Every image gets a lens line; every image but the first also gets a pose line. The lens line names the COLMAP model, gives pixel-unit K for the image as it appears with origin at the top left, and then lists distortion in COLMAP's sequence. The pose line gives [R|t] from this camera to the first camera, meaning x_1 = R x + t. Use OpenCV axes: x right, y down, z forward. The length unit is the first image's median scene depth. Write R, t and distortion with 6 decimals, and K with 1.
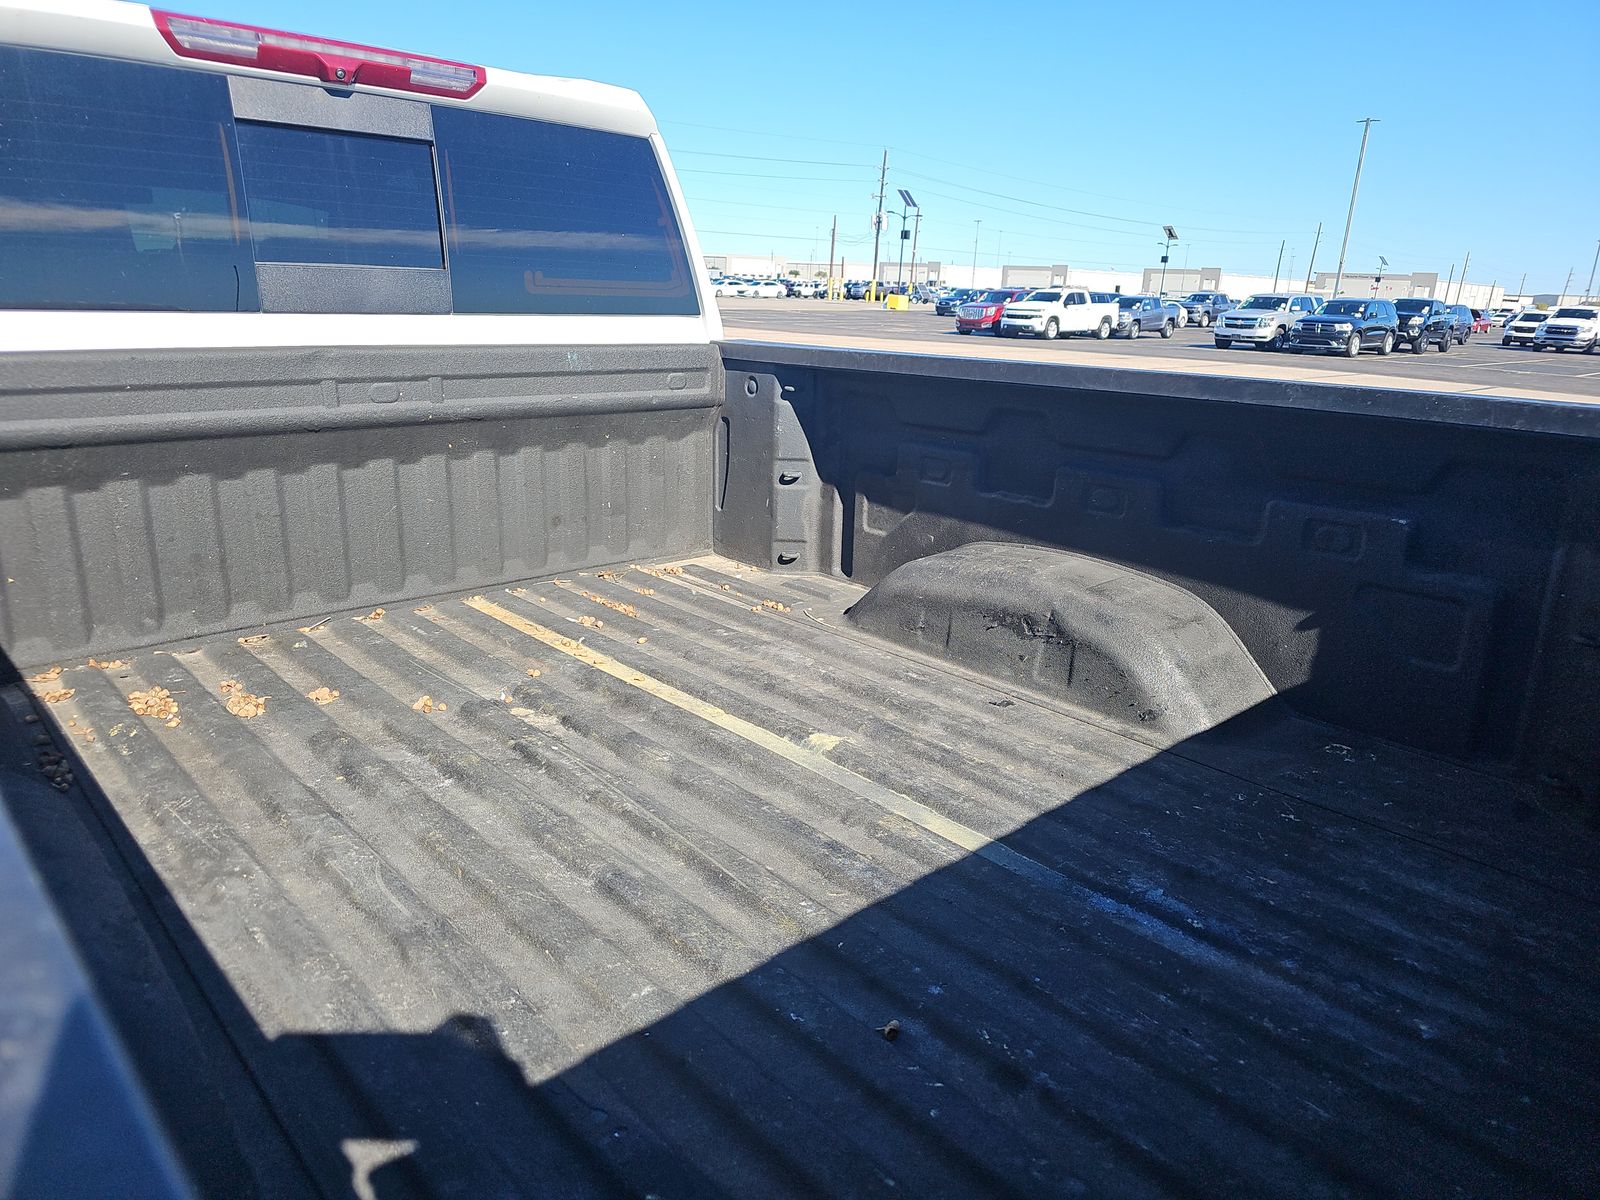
lens RADIAL K [[1049.9, 0, 800.0], [0, 1049.9, 600.0], [0, 0, 1]] dist [0.021446, -0.013494]
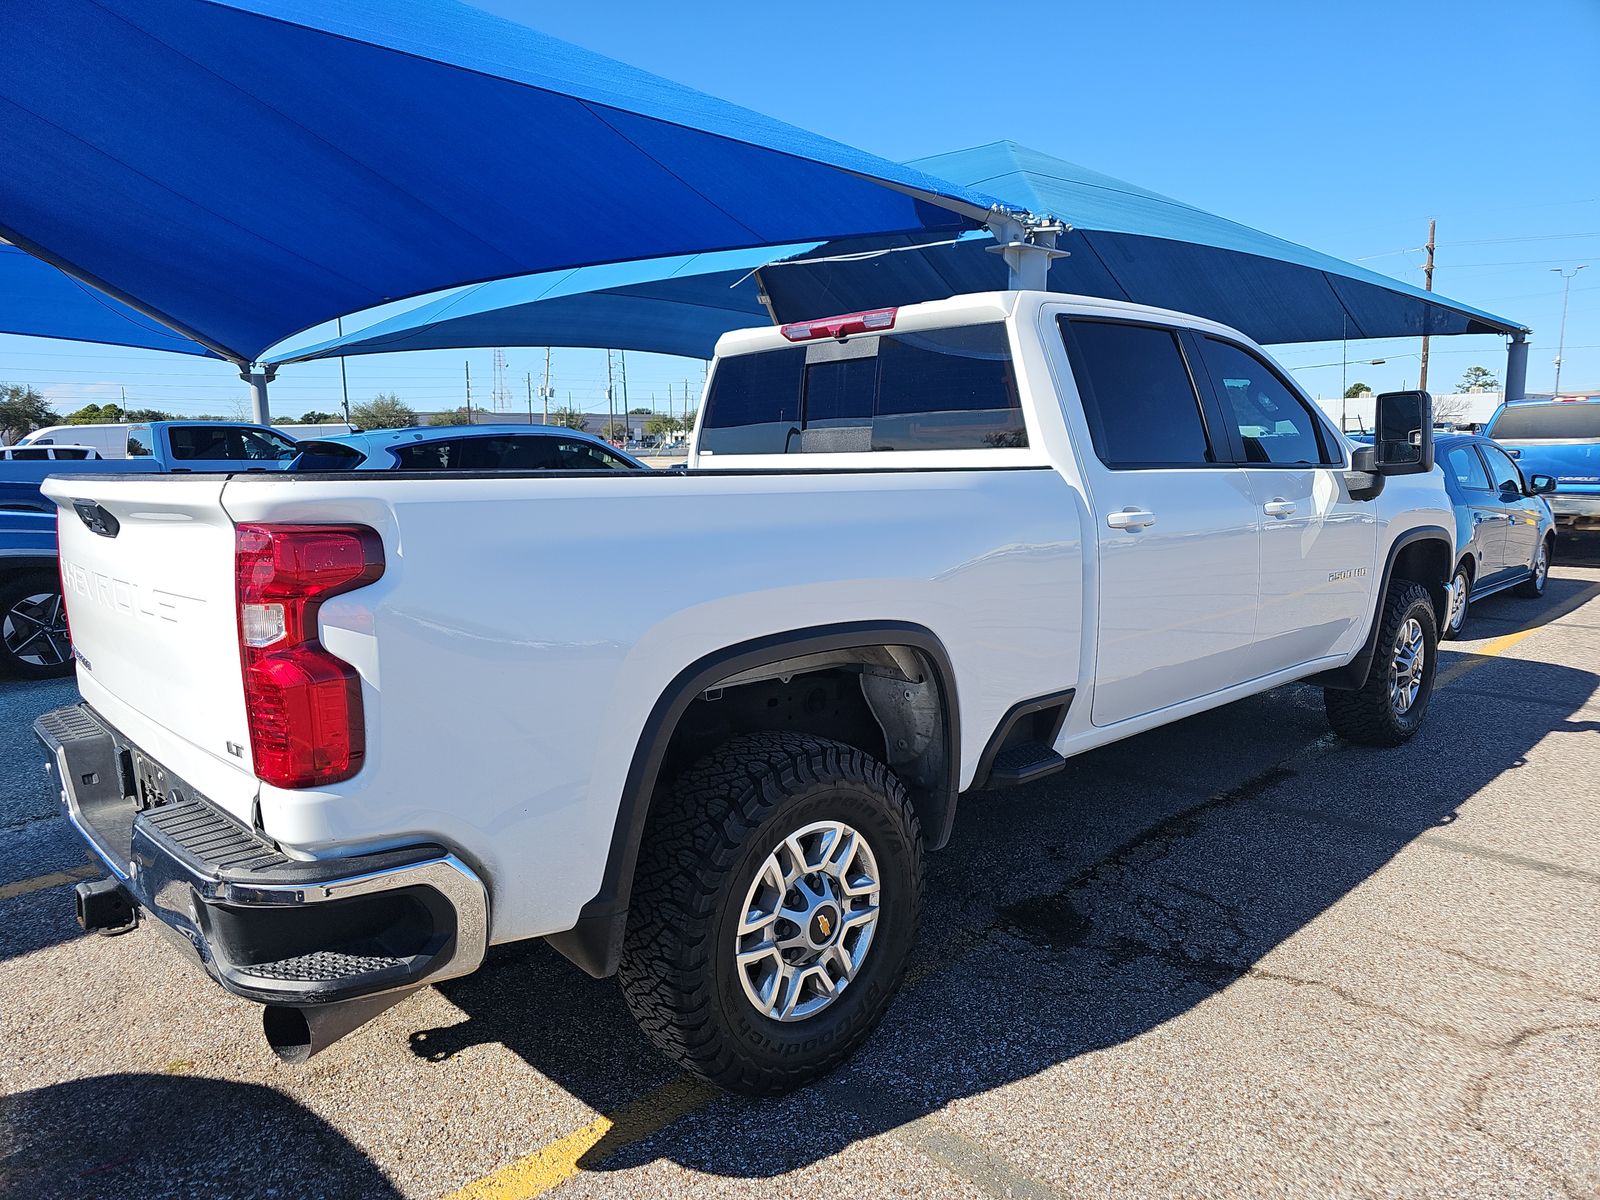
lens RADIAL K [[1049.9, 0, 800.0], [0, 1049.9, 600.0], [0, 0, 1]] dist [0.021446, -0.013494]
pose [[-0.009475, 0.102745, -0.994663, 0.081589], [-0.271452, 0.957090, 0.101450, -0.010724], [0.962405, 0.270964, 0.018822, 0.054283]]
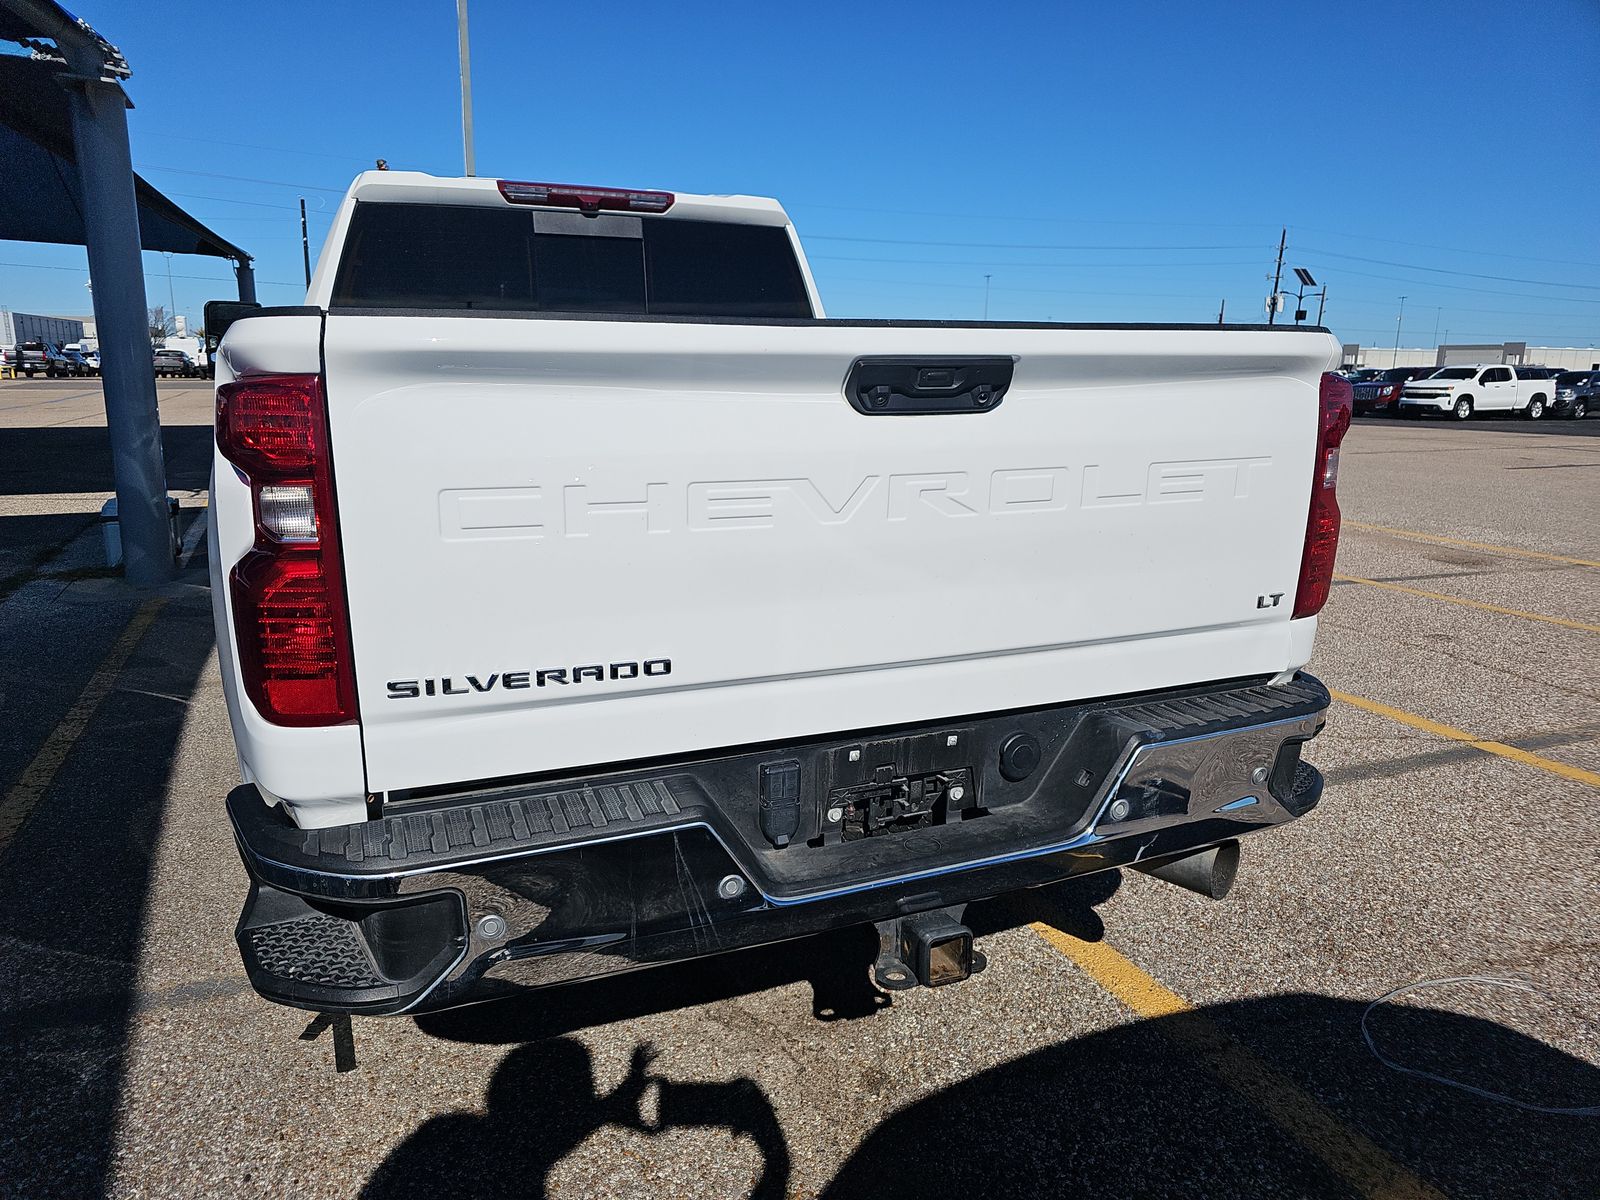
lens RADIAL K [[1065.7, 0, 782.7], [0, 1065.7, 599.9], [0, 0, 1]] dist [0.025909, -0.025757]
pose [[0.933872, 0.046769, -0.354535, 0.028583], [-0.078233, 0.994115, -0.074931, 0.014610], [0.348944, 0.097713, 0.932035, -0.026816]]
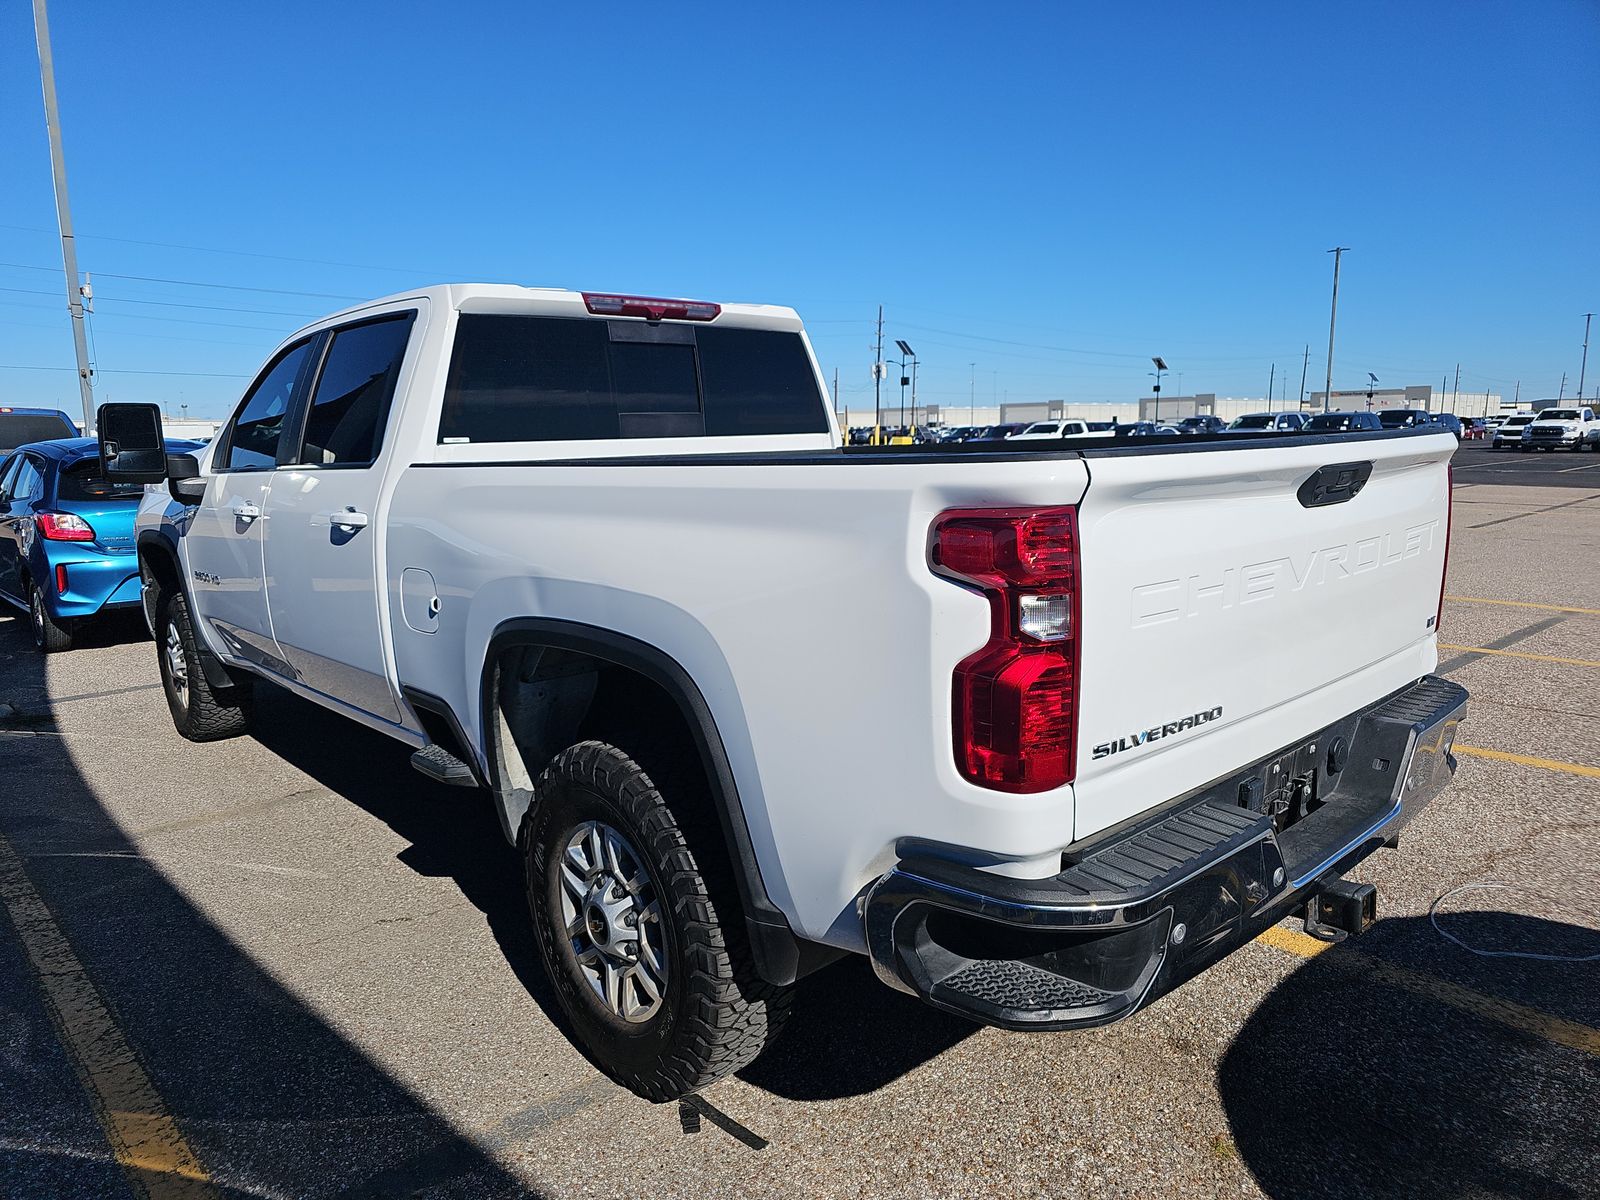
lens RADIAL K [[1065.7, 0, 782.7], [0, 1065.7, 599.9], [0, 0, 1]] dist [0.025909, -0.025757]
pose [[0.998071, -0.056453, -0.025831, -0.009834], [0.052356, 0.988985, -0.138450, 0.015193], [0.033362, 0.136830, 0.990033, -0.043571]]
